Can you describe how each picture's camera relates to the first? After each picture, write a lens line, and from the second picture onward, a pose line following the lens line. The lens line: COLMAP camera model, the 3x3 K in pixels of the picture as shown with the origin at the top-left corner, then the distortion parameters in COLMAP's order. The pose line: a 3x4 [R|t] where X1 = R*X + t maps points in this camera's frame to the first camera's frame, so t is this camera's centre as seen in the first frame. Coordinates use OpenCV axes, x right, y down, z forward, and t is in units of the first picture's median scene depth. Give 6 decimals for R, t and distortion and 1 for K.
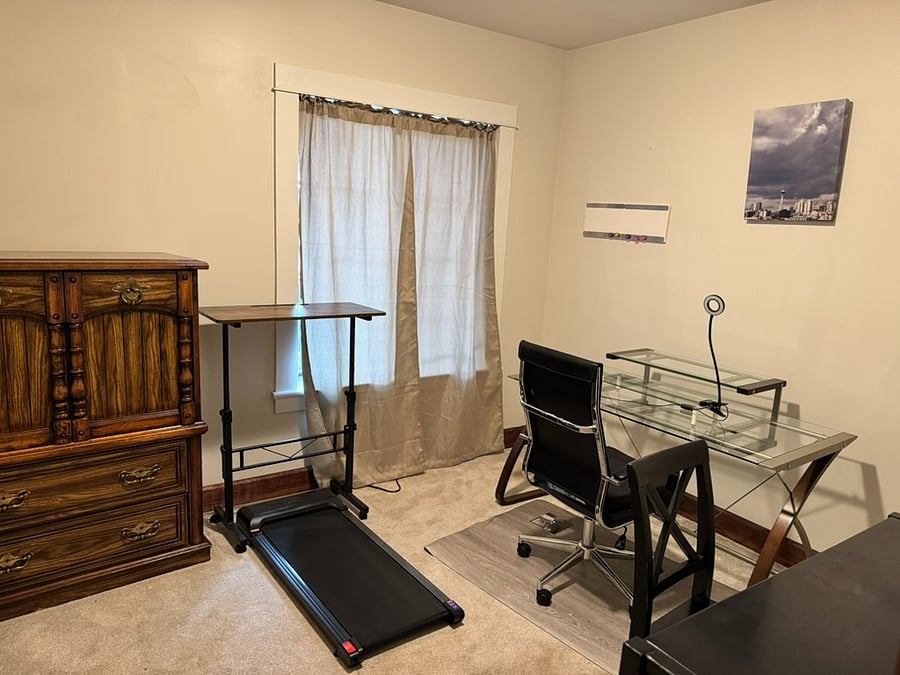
lens RADIAL K [[620.8, 0, 450.0], [0, 620.8, 337.5], [0, 0, 1]] dist [0.009154, -0.084078]
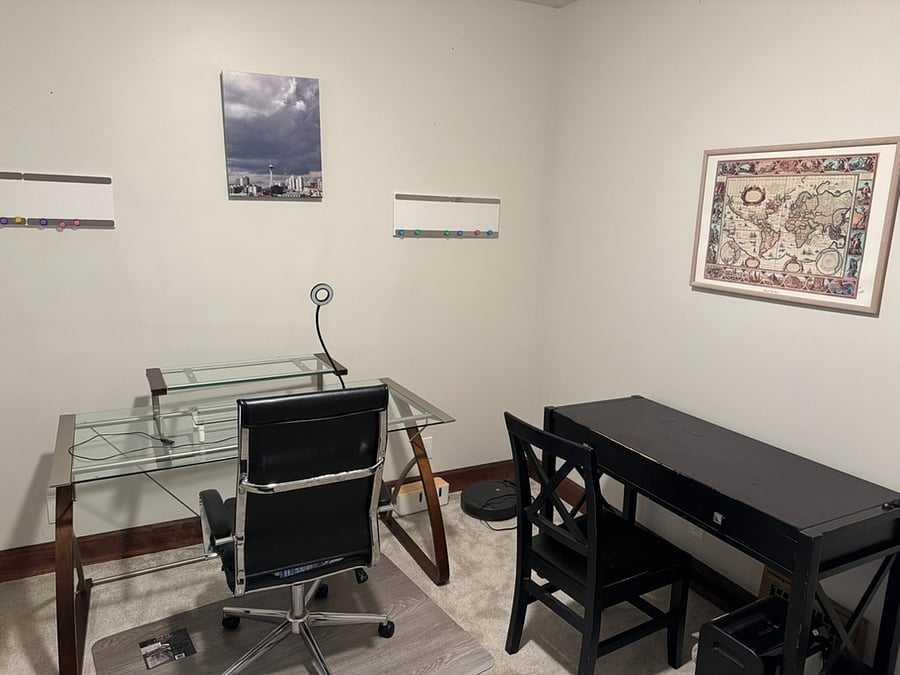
lens RADIAL K [[620.8, 0, 450.0], [0, 620.8, 337.5], [0, 0, 1]] dist [0.009154, -0.084078]
pose [[0.100341, -0.244610, 0.964416, -0.436455], [0.160549, 0.960586, 0.226934, -0.158331], [-0.981914, 0.132065, 0.135658, 0.642569]]
